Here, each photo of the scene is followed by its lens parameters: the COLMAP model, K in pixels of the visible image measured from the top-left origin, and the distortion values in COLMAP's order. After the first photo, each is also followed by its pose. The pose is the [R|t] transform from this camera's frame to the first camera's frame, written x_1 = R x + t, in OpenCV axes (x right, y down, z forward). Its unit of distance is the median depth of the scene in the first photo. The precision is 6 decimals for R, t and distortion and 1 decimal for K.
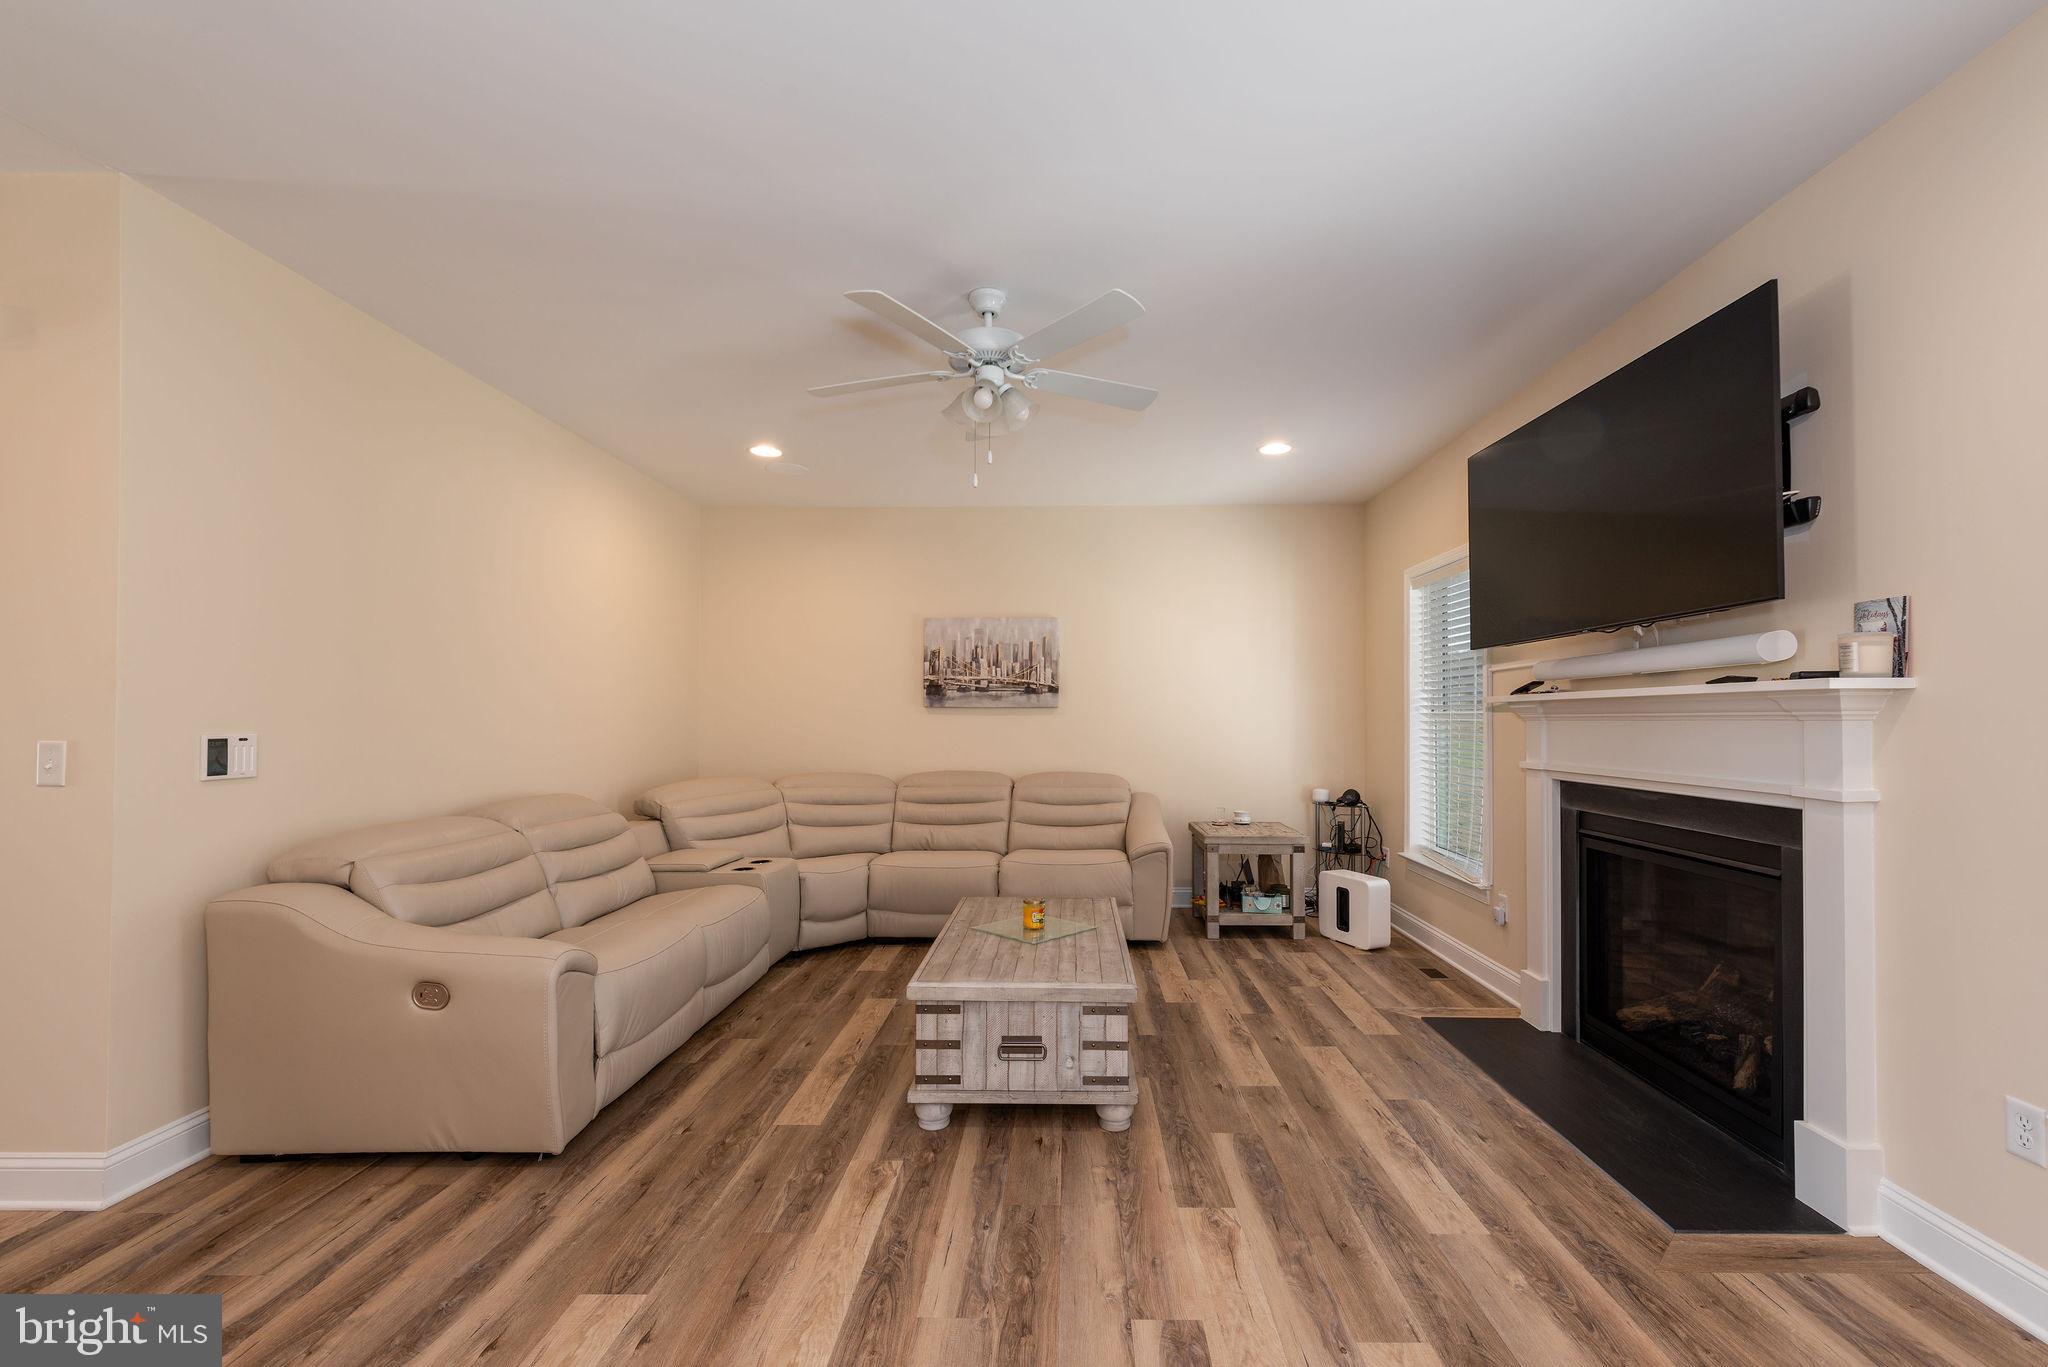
lens RADIAL K [[862.3, 0, 1061.8], [0, 862.3, 707.3], [0, 0, 1]] dist [0.008066, -0.001119]
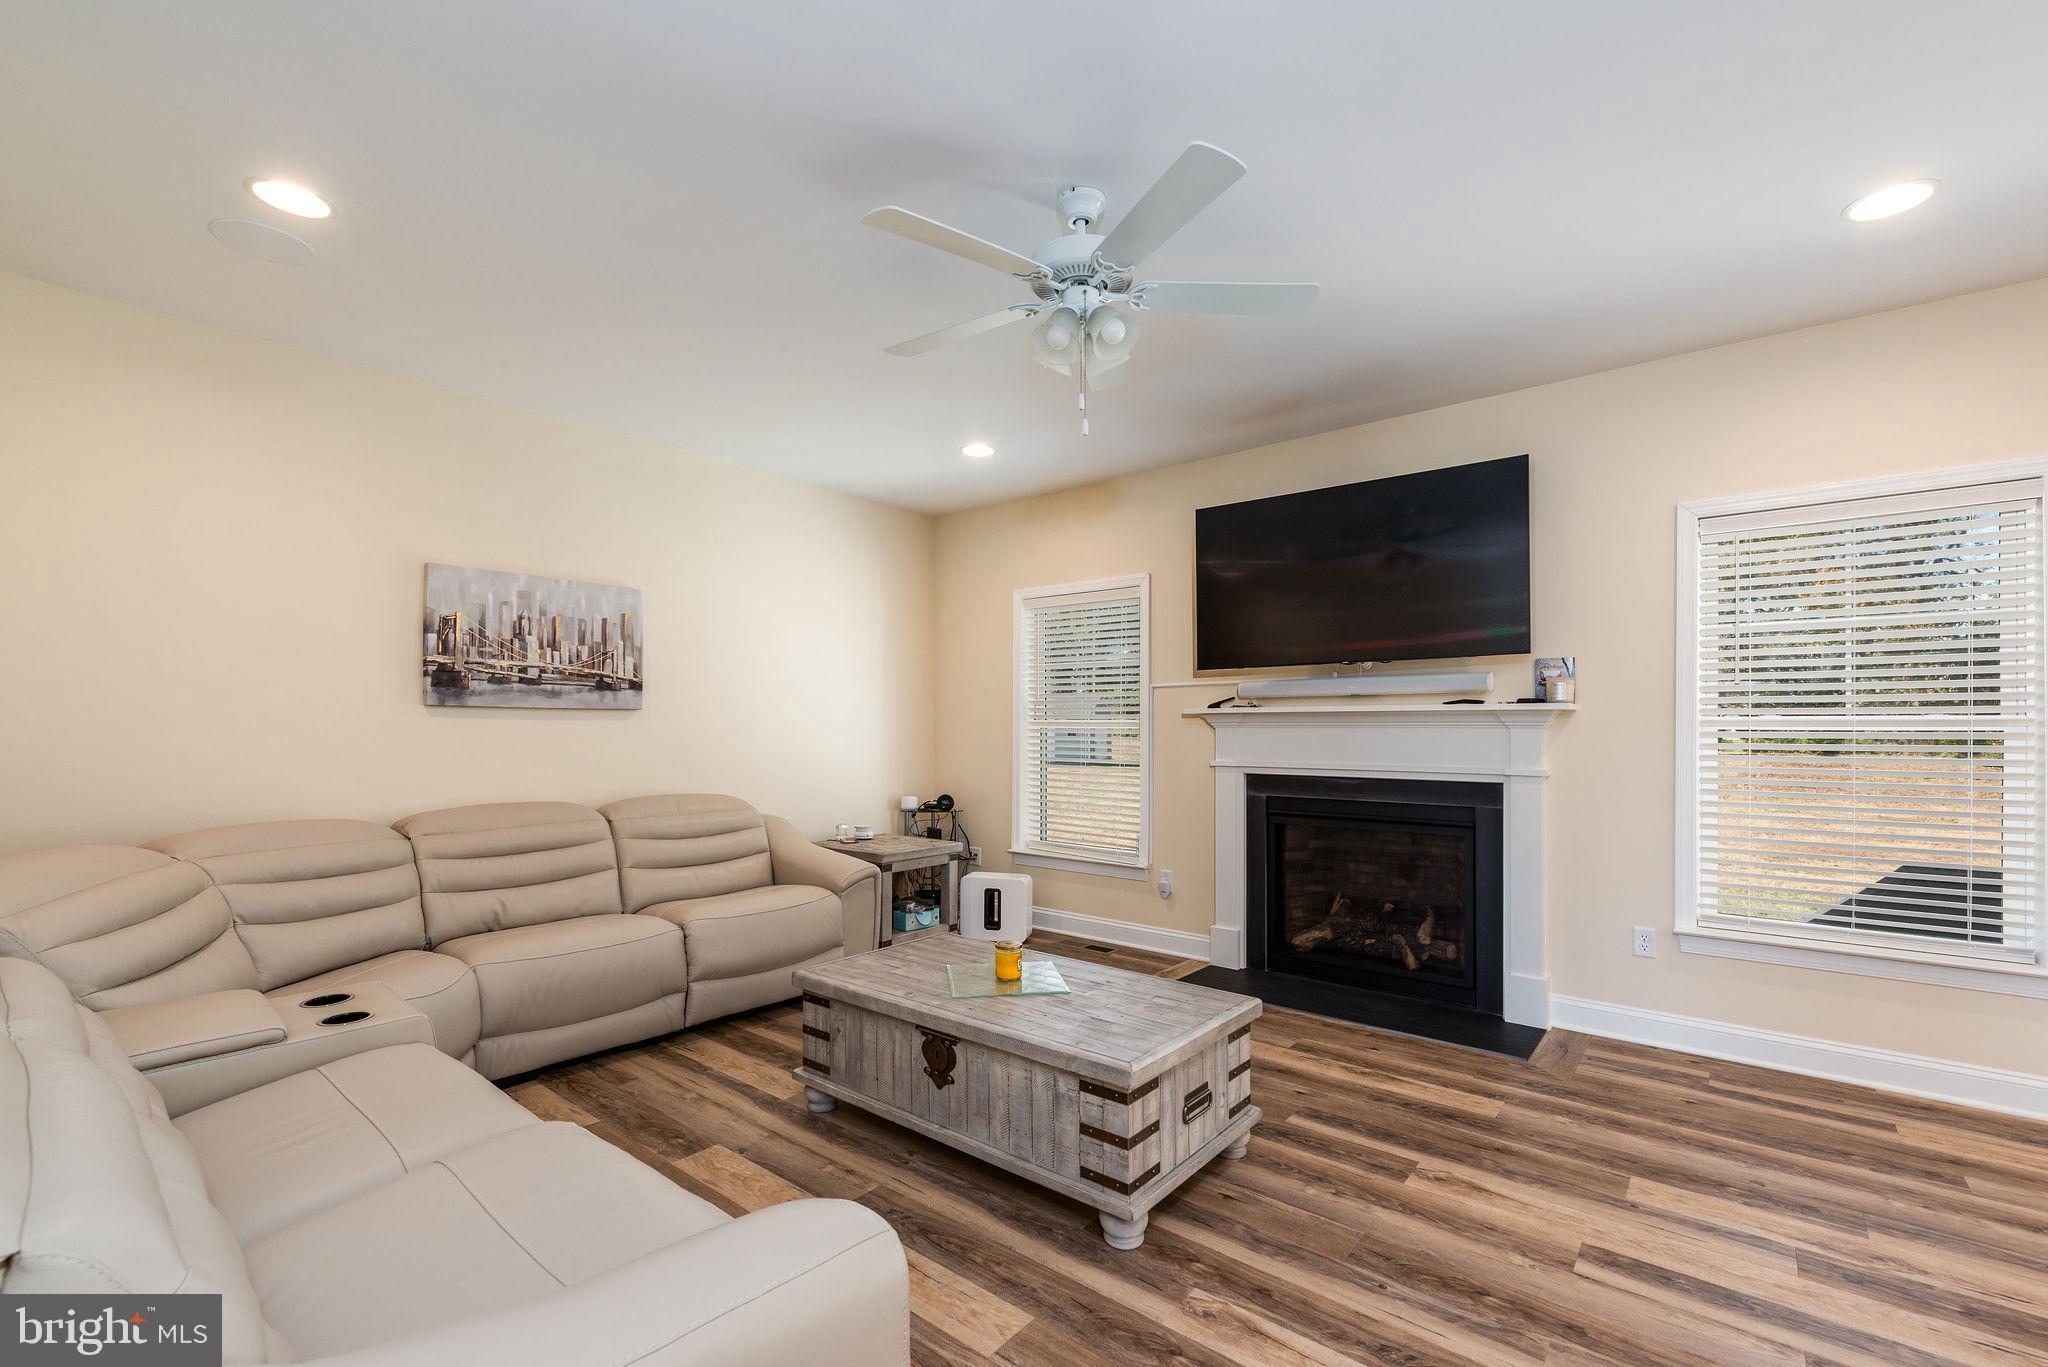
lens RADIAL K [[862.3, 0, 1019.6], [0, 862.3, 728.6], [0, 0, 1]] dist [0.008066, -0.001119]
pose [[0.623167, -0.000493, 0.782089, -0.581065], [-0.013218, 0.999850, 0.011162, 0.005707], [-0.781977, -0.017294, 0.623067, 0.415271]]
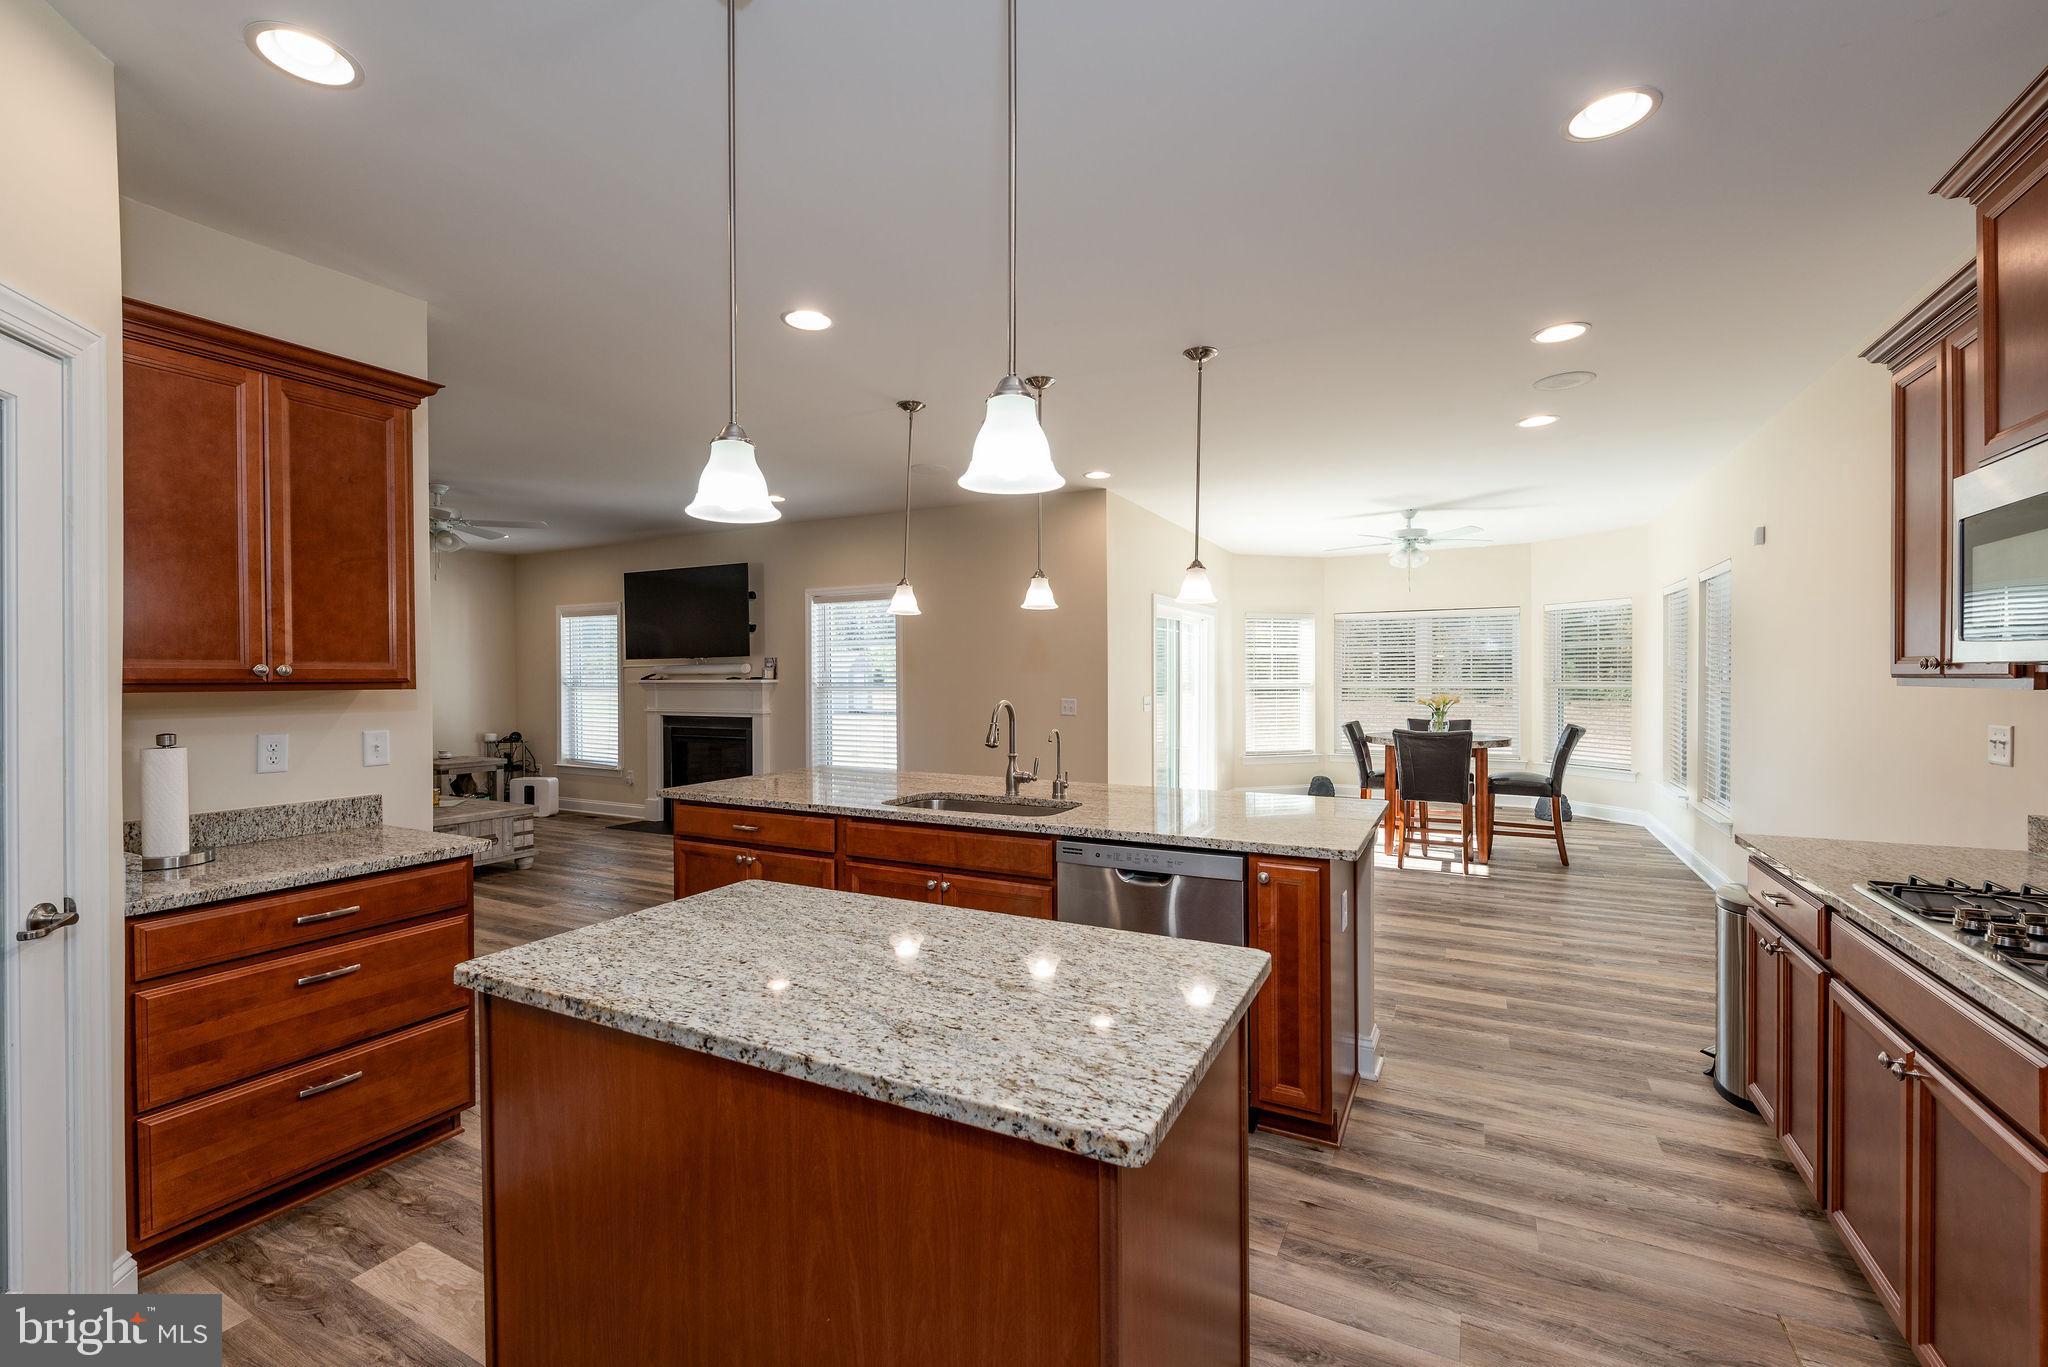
lens RADIAL K [[862.3, 0, 1026.3], [0, 862.3, 687.1], [0, 0, 1]] dist [0.008066, -0.001119]
pose [[0.459090, -0.006955, 0.888363, -0.961227], [-0.012498, 0.999820, 0.014287, -0.035960], [-0.888302, -0.017661, 0.458920, -0.872436]]
